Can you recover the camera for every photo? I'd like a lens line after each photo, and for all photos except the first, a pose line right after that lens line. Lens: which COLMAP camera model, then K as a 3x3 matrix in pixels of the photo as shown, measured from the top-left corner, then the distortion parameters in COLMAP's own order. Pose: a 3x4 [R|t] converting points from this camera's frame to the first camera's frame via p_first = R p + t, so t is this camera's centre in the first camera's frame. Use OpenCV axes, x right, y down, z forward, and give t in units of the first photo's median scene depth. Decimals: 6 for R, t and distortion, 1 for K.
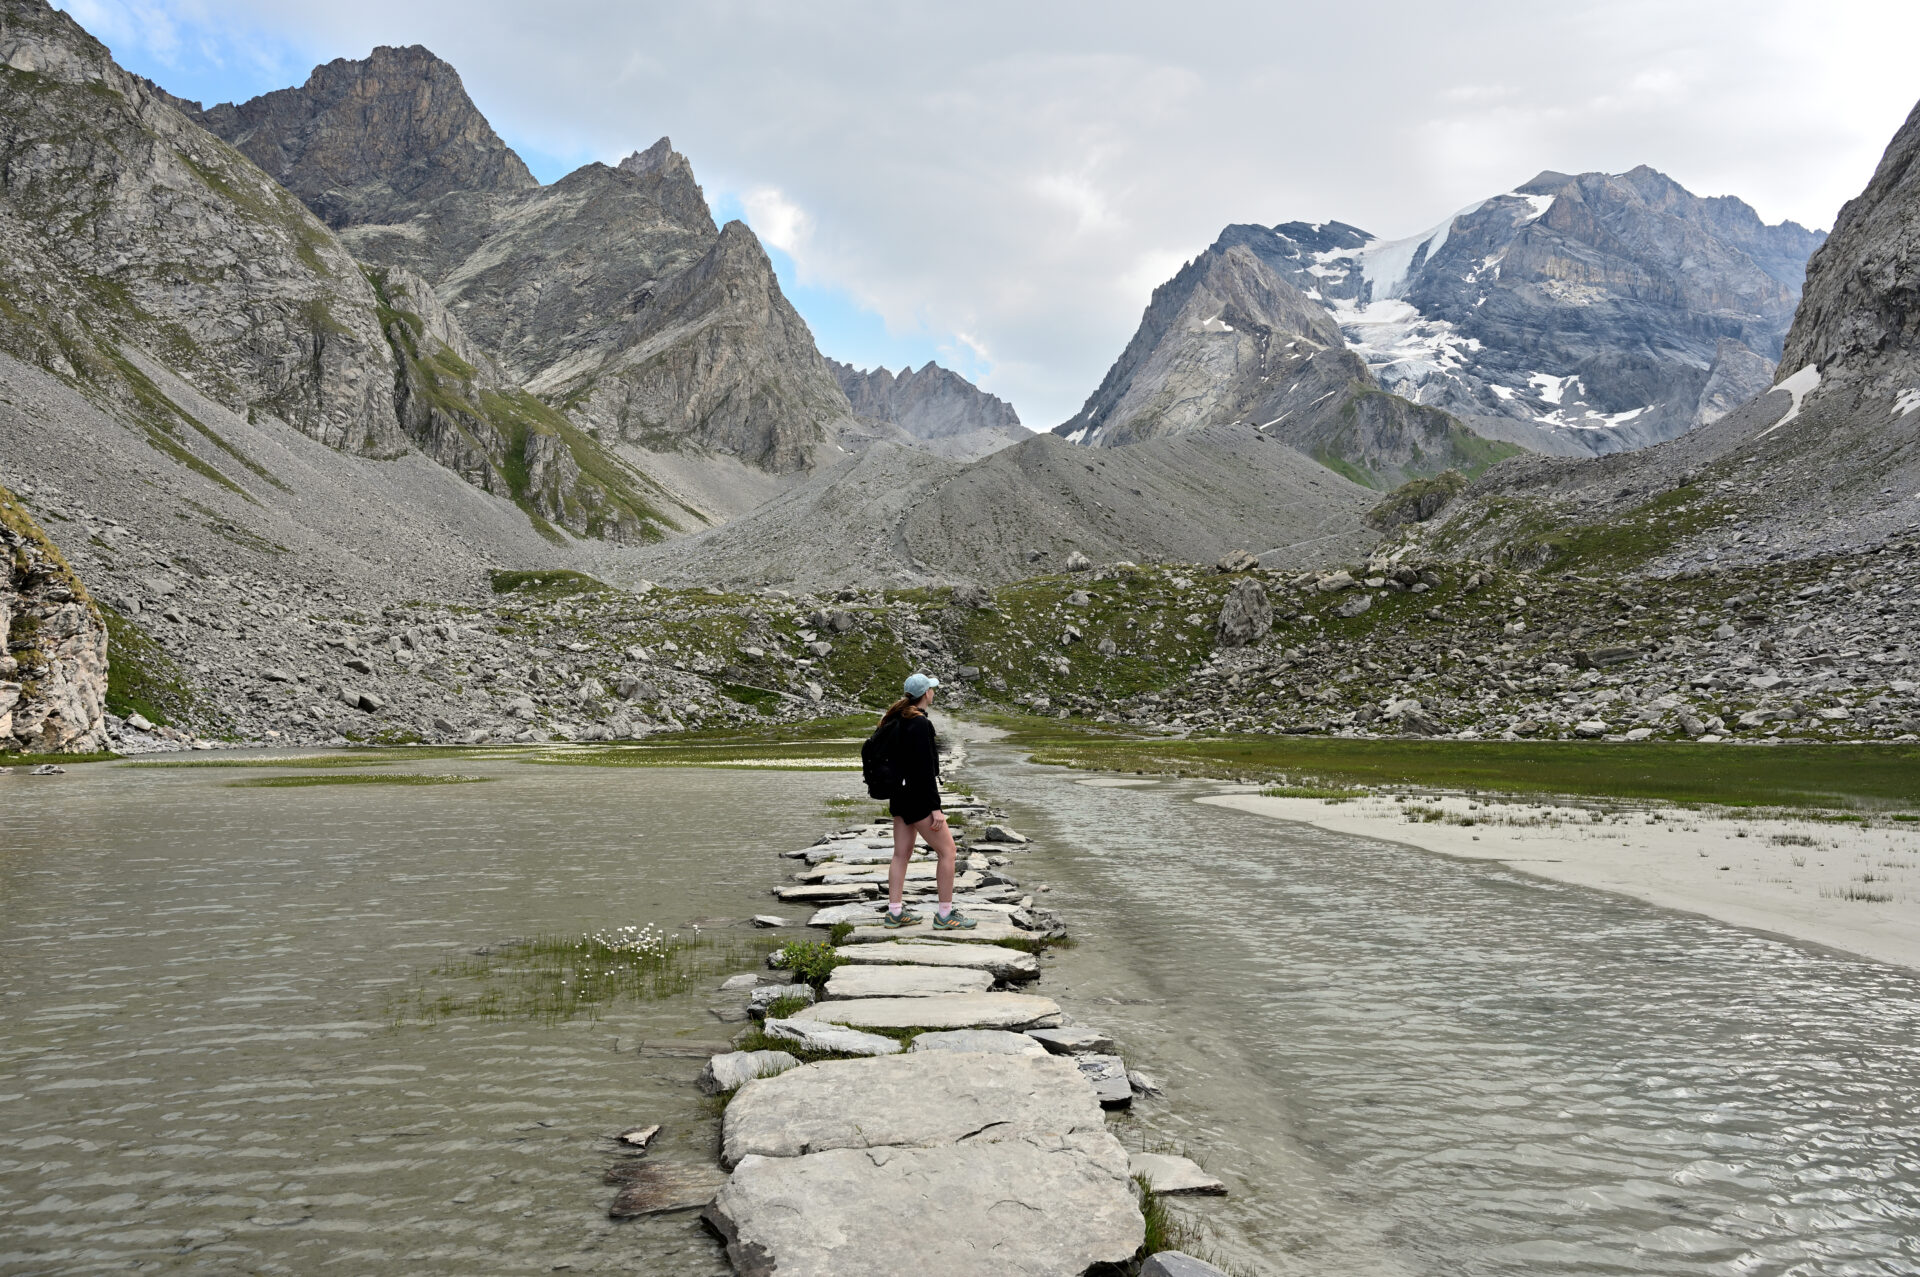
lens RADIAL K [[1263.3, 0, 969.8], [0, 1263.3, 640.2], [0, 0, 1]] dist [0.004431, -0.005912]
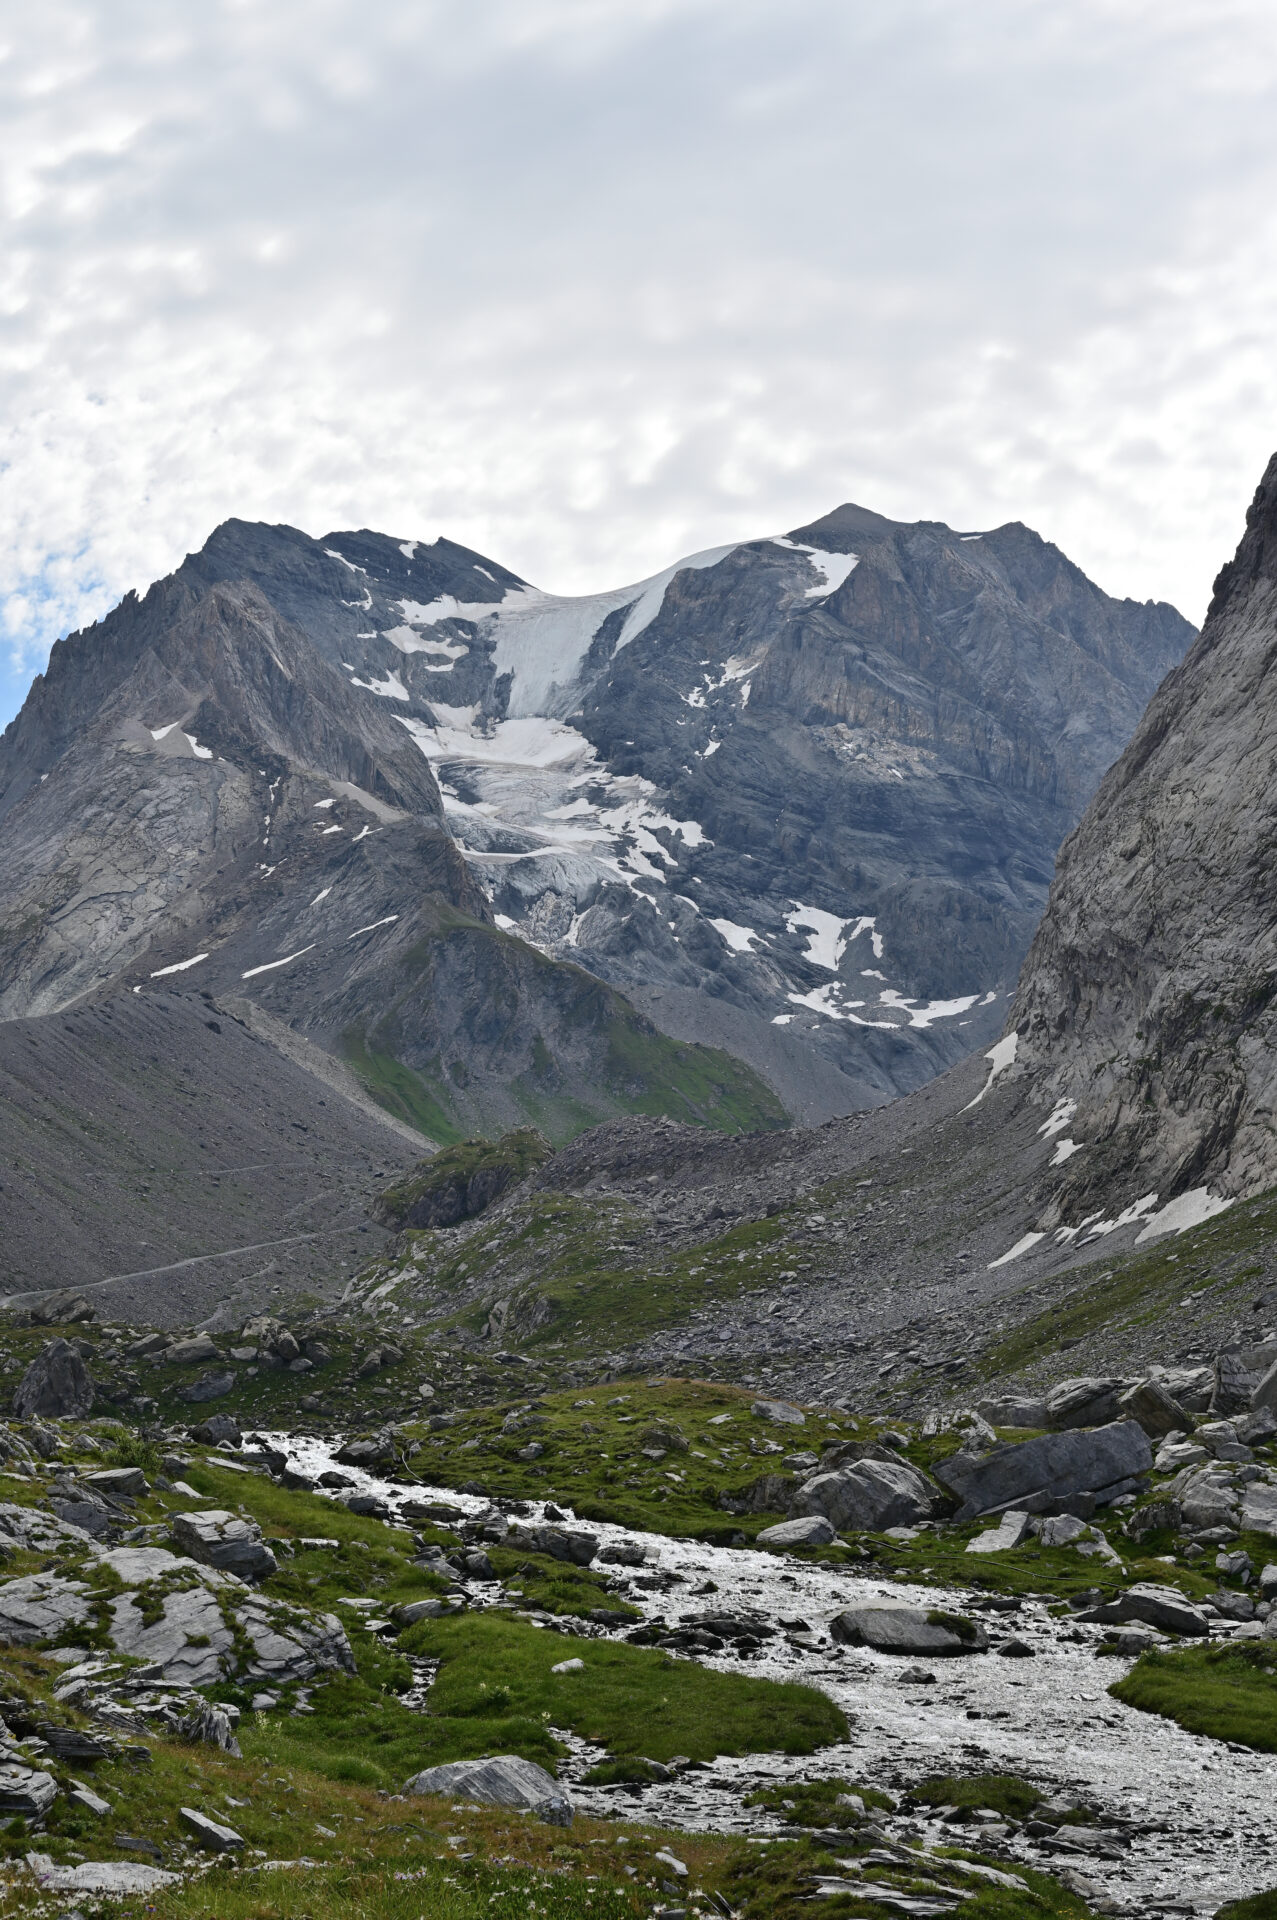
lens RADIAL K [[3071.4, 0, 642.0], [0, 3071.4, 954.1], [0, 0, 1]] dist [0.001861, 0.000000]
pose [[0.941529, 0.089459, 0.324840, -0.020342], [-0.041317, 0.987487, -0.152192, -0.005692], [-0.334390, 0.129871, 0.933444, -0.293916]]
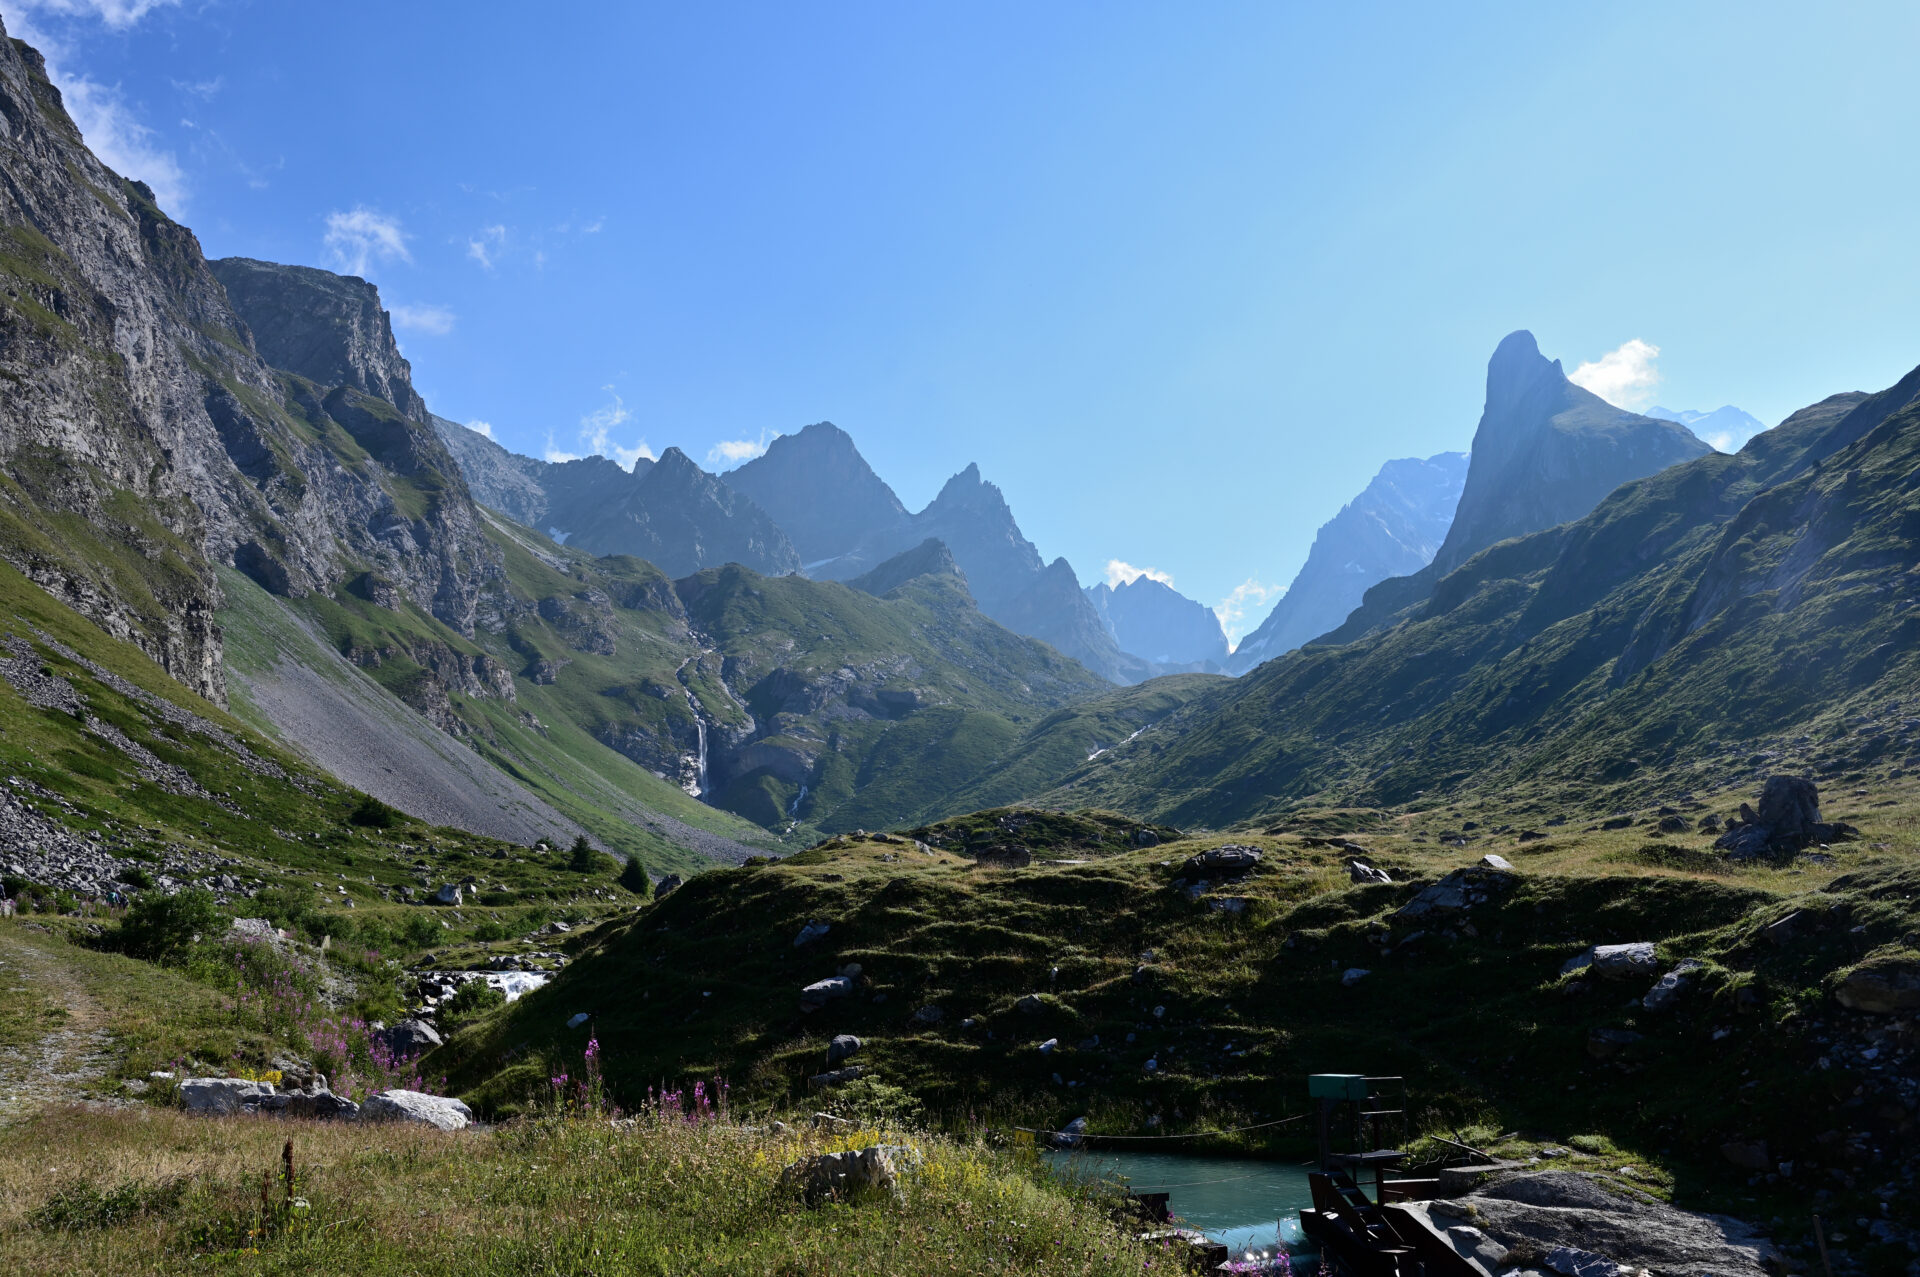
lens RADIAL K [[2034.8, 0, 958.4], [0, 2034.8, 637.1], [0, 0, 1]] dist [0.012811, 0.000000]
pose [[0.995682, -0.025558, -0.089237, -0.103447], [0.014669, 0.992592, -0.120611, 0.213654], [0.091658, 0.118781, 0.988681, -2.939077]]
